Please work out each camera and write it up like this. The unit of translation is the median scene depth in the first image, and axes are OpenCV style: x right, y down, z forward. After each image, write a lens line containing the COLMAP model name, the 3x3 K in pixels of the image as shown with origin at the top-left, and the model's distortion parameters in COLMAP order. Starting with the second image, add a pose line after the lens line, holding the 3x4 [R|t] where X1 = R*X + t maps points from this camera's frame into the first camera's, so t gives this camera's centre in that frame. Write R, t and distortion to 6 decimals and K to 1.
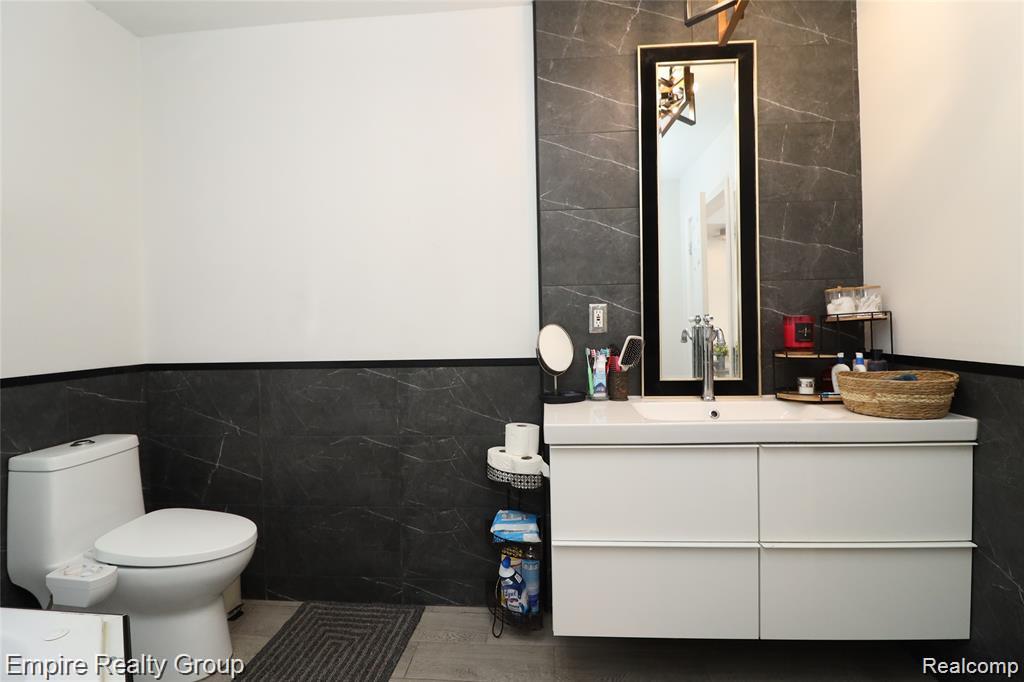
lens RADIAL K [[467.8, 0, 514.7], [0, 467.8, 331.4], [0, 0, 1]] dist [-0.005855, -0.010293]
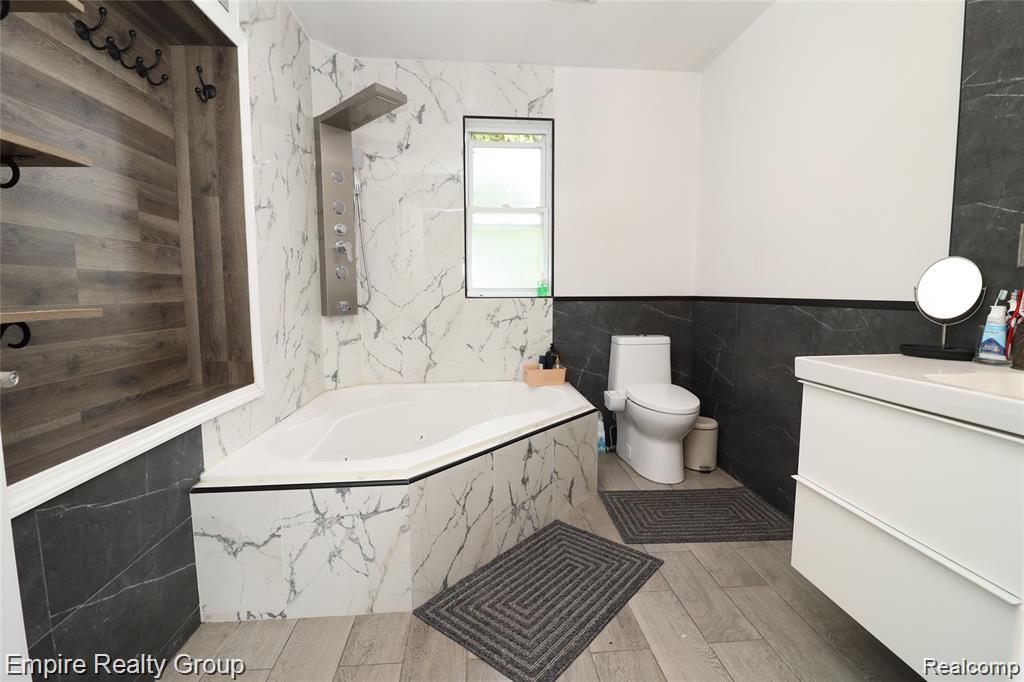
lens RADIAL K [[467.8, 0, 514.7], [0, 467.8, 331.4], [0, 0, 1]] dist [-0.005855, -0.010293]
pose [[0.156480, 0.105671, -0.982012, 0.695368], [-0.015574, 0.994401, 0.104522, 0.037109], [0.987558, -0.001062, 0.157249, 0.187437]]
